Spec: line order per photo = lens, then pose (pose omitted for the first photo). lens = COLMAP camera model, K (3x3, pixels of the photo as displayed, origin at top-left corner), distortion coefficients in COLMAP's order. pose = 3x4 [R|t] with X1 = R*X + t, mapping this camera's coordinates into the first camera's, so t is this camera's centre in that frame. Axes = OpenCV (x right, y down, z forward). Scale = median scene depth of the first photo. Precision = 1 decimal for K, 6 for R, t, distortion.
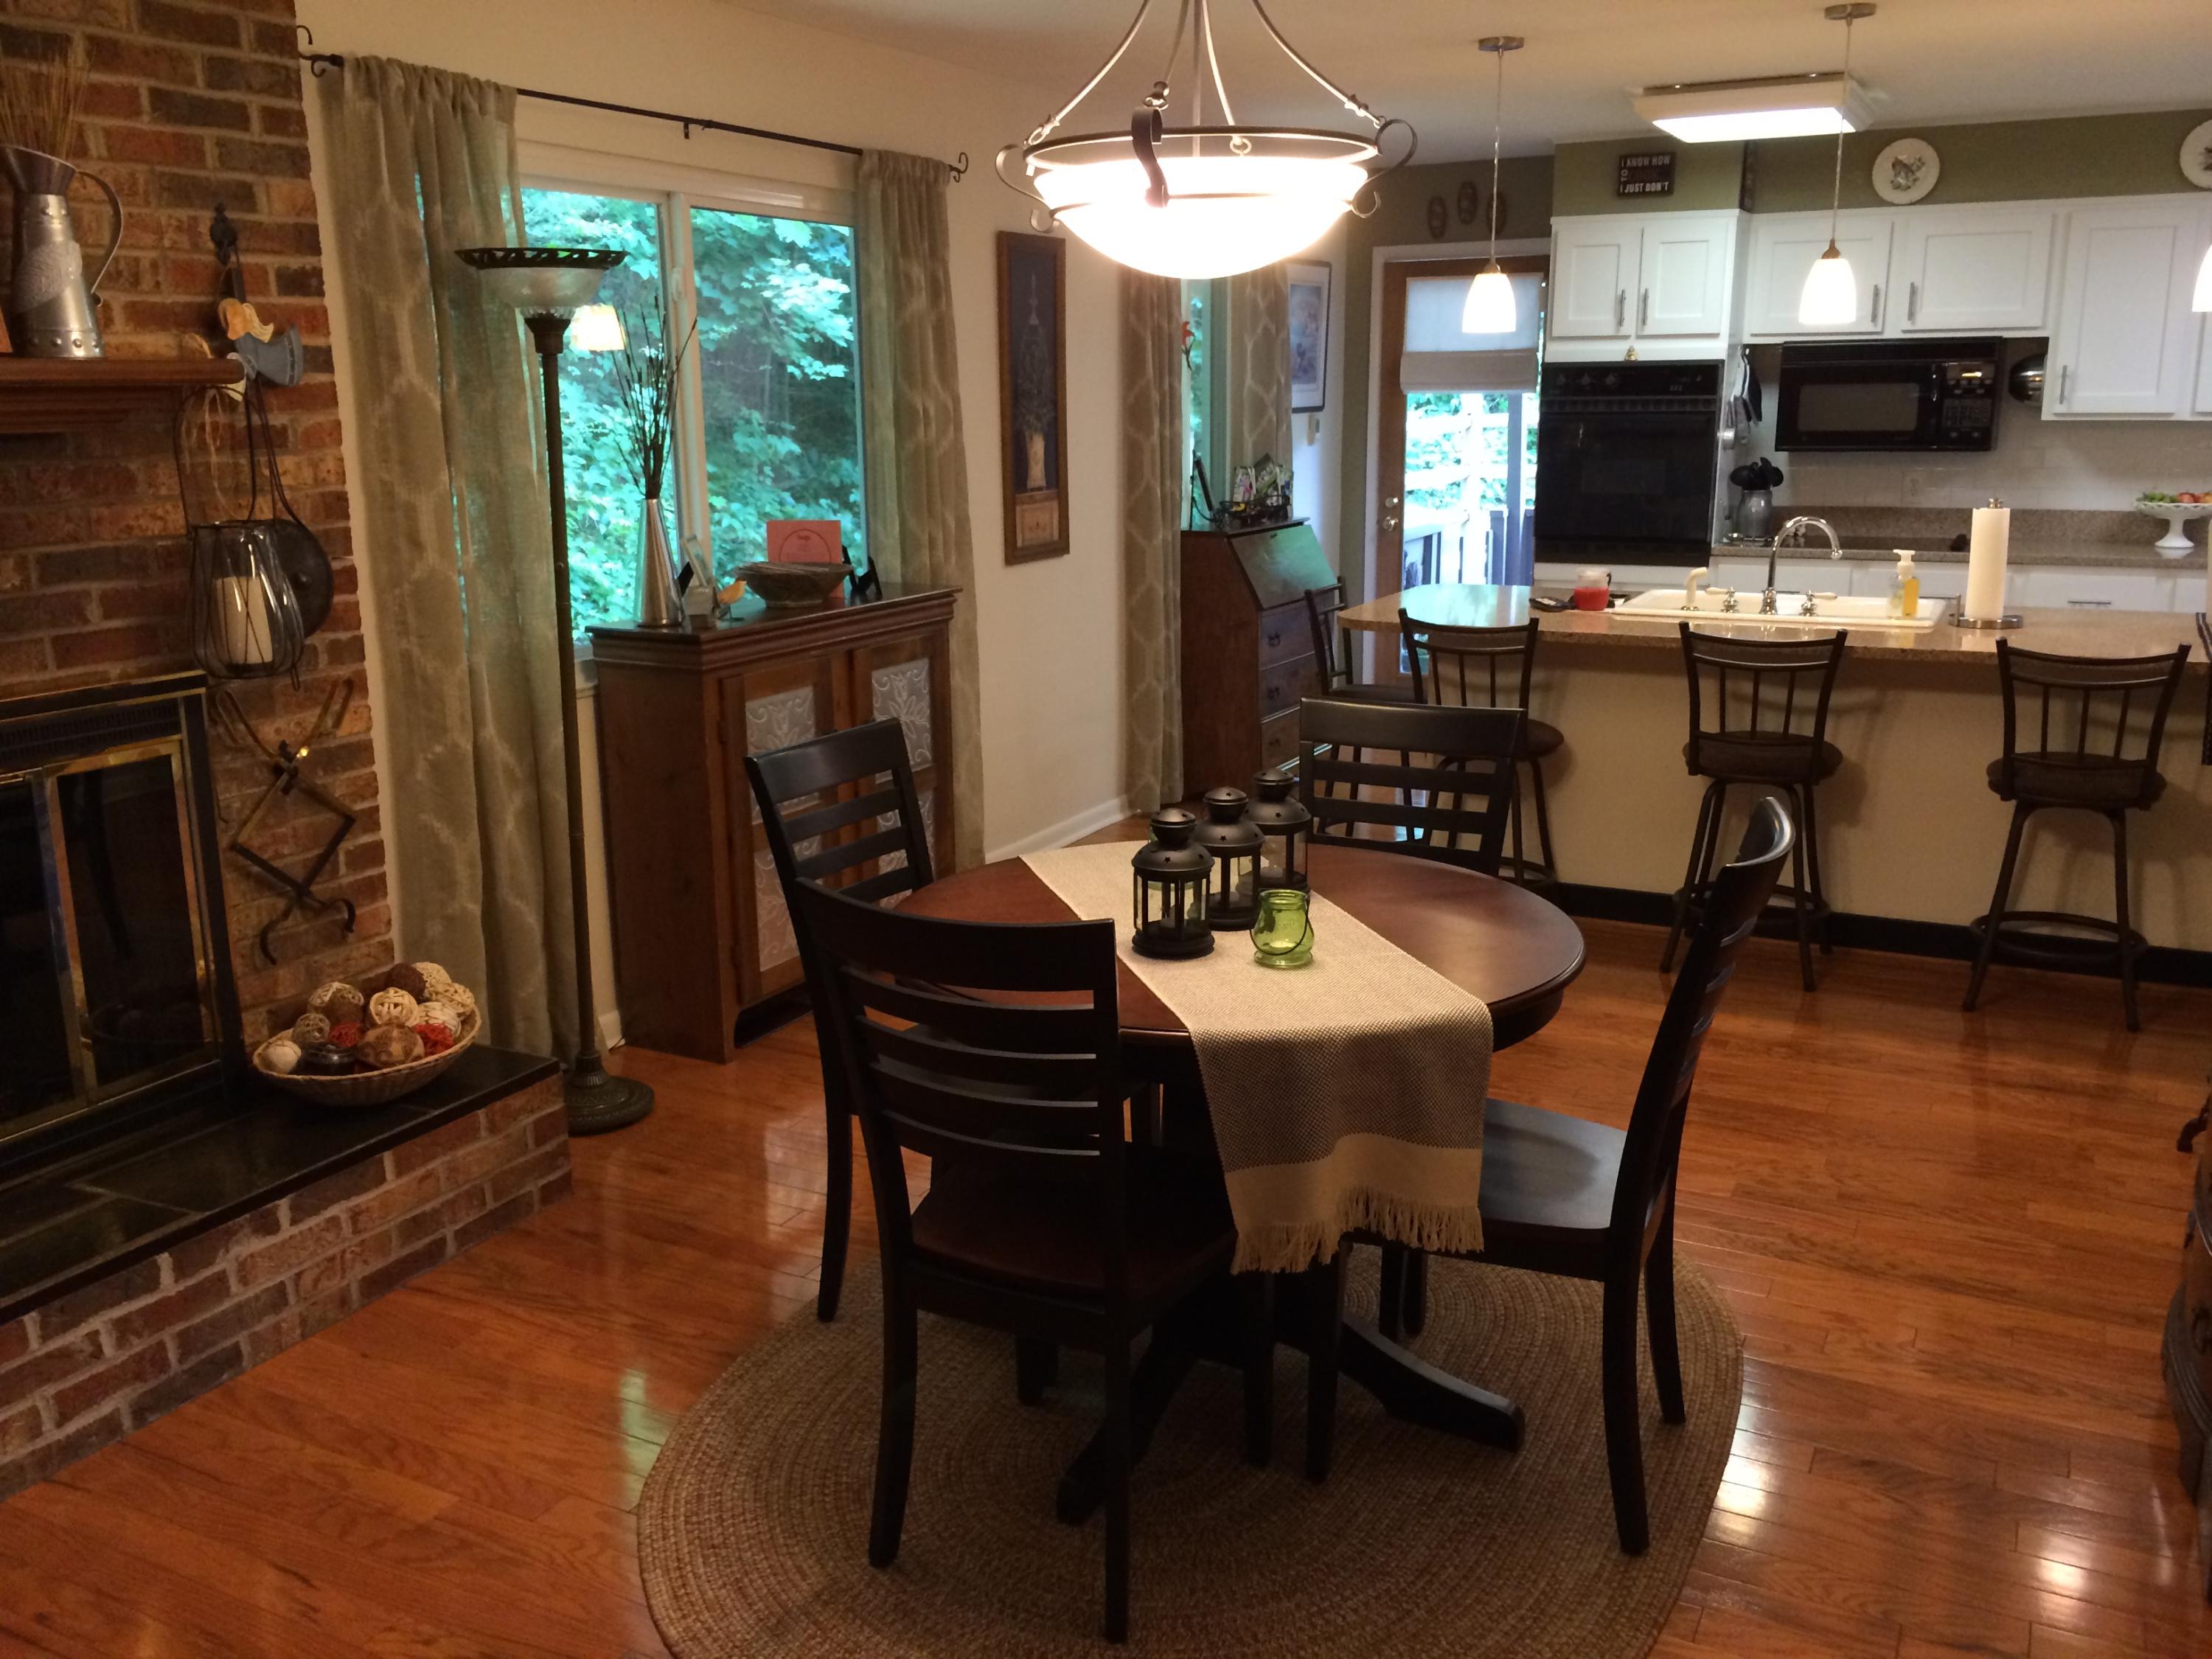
lens RADIAL K [[1896.1, 0, 1106.0], [0, 1896.1, 829.5], [0, 0, 1]] dist [0.068936, -0.091546]
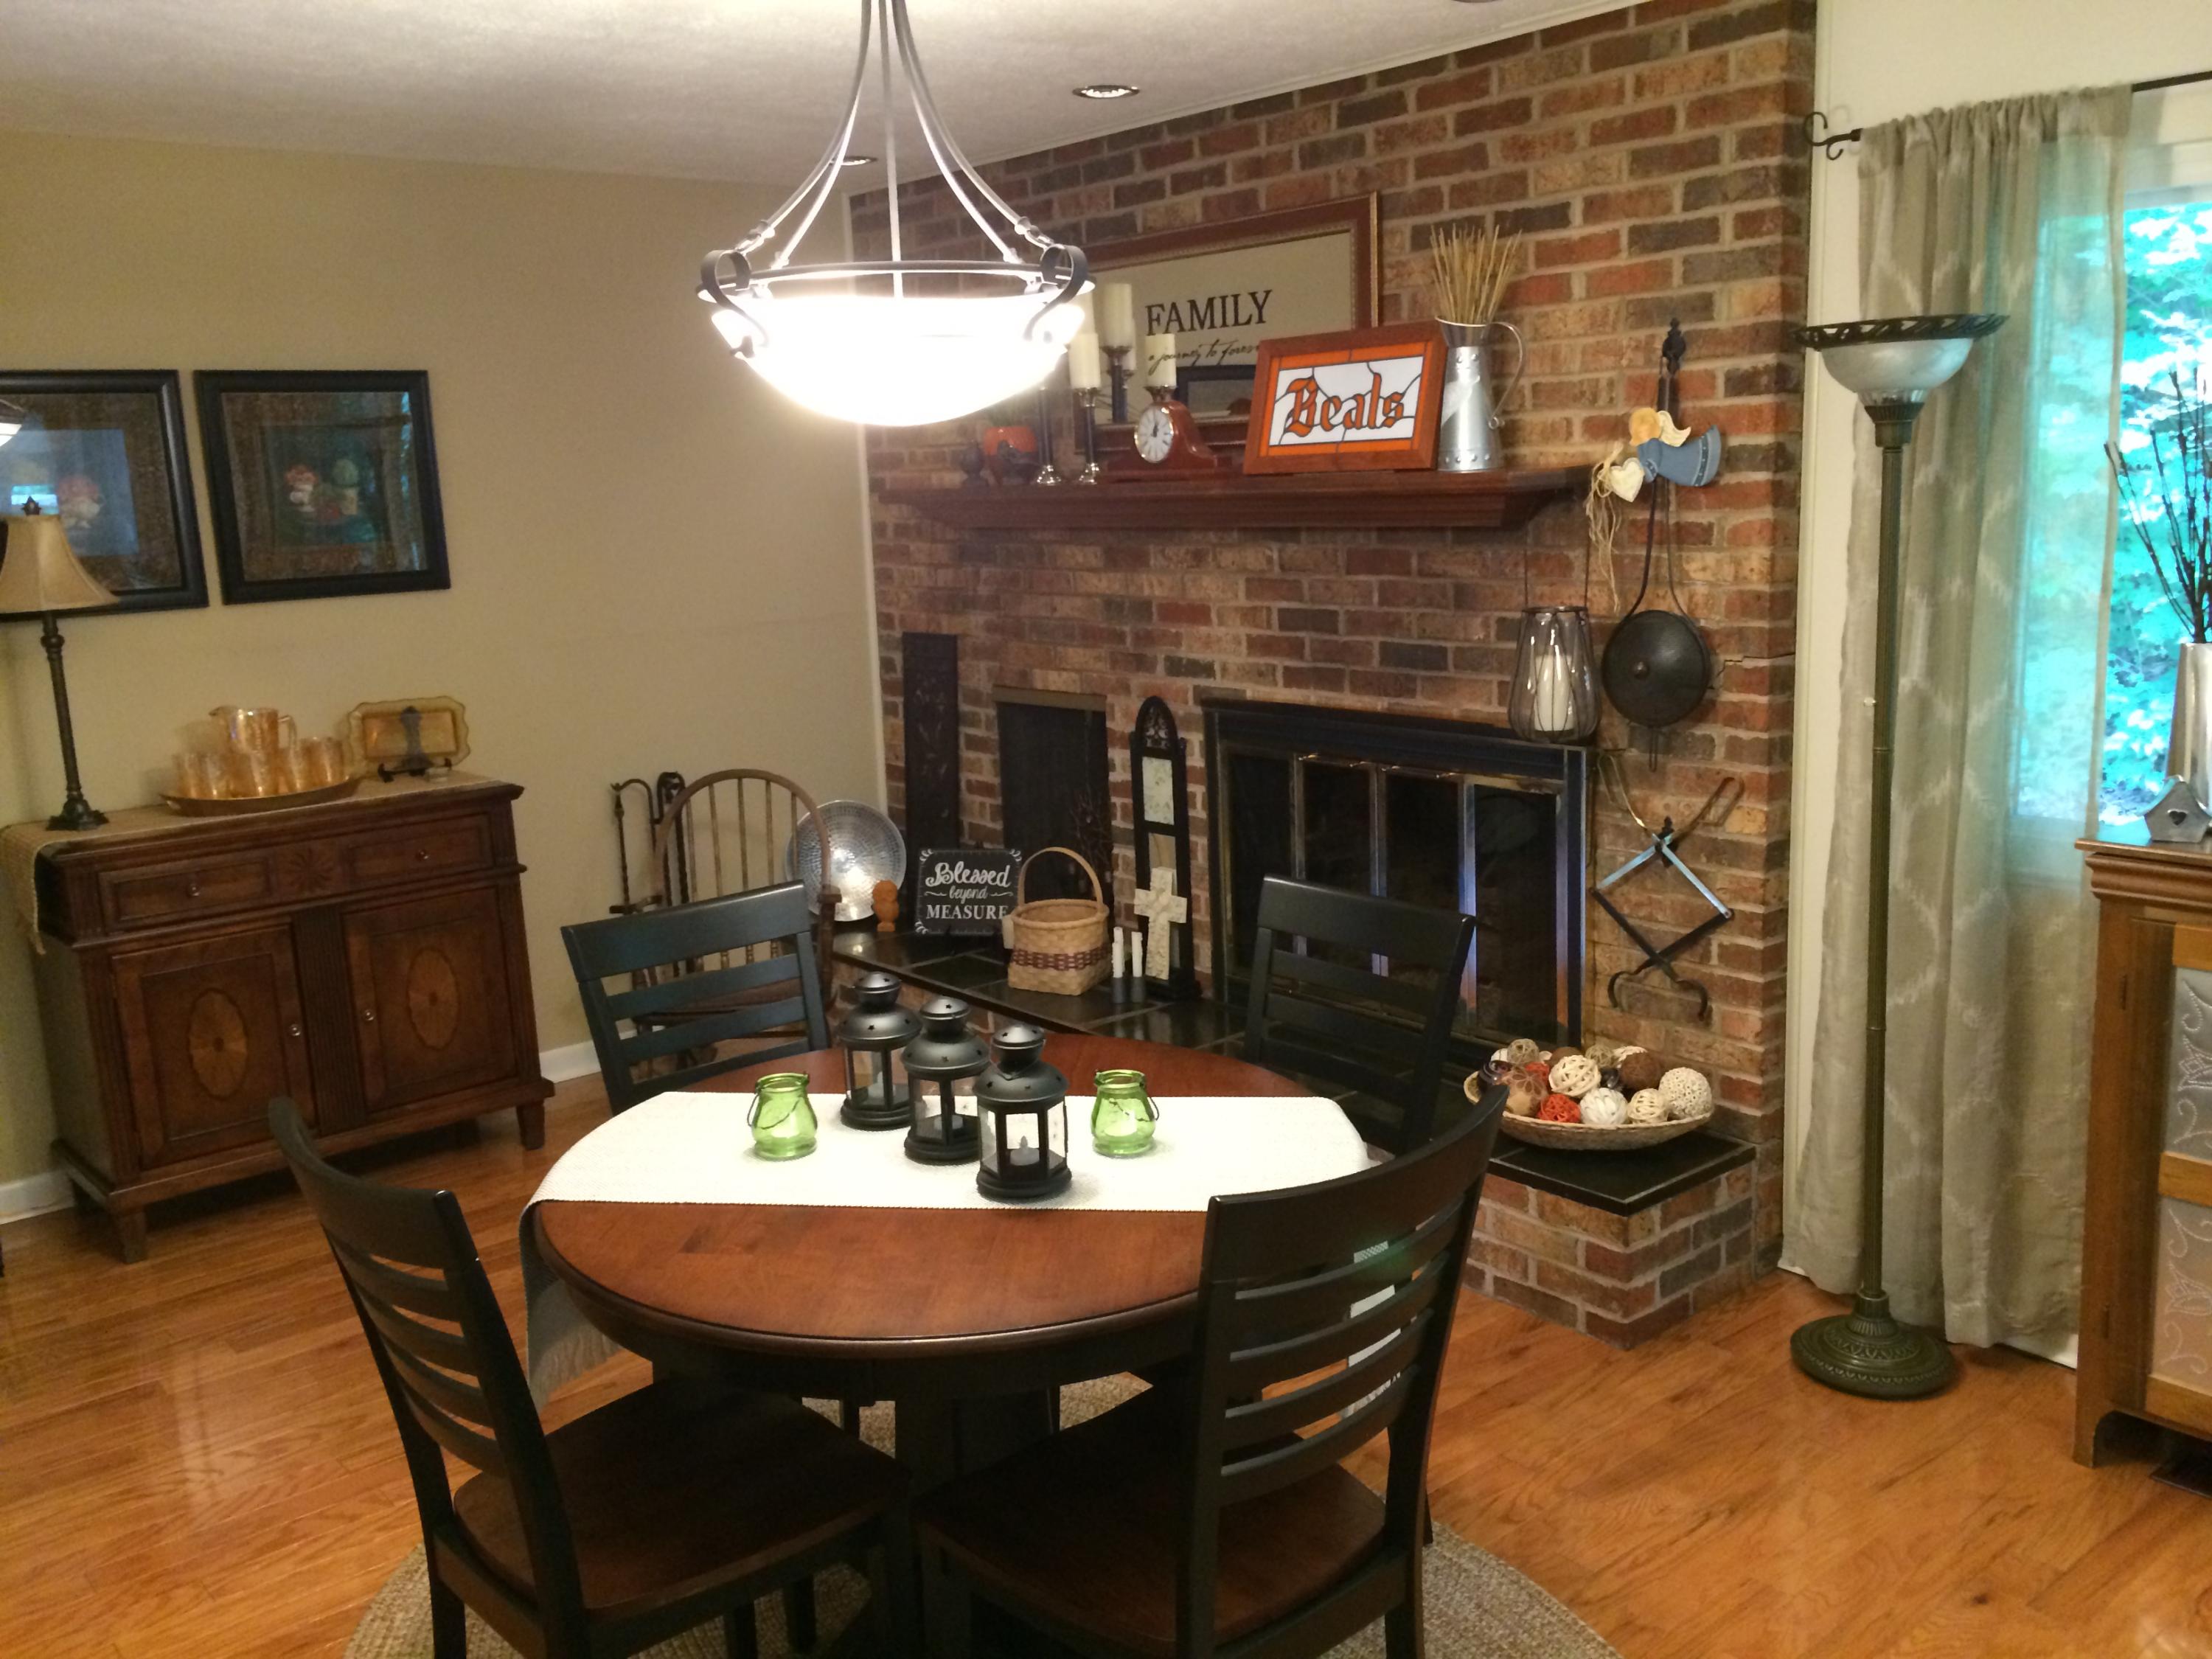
lens RADIAL K [[1896.1, 0, 1106.0], [0, 1896.1, 829.5], [0, 0, 1]] dist [0.068936, -0.091546]
pose [[-0.396724, 0.199640, -0.895965, 0.716890], [-0.166321, 0.944274, 0.284050, -0.321442], [0.902744, 0.261707, -0.341412, 1.207399]]
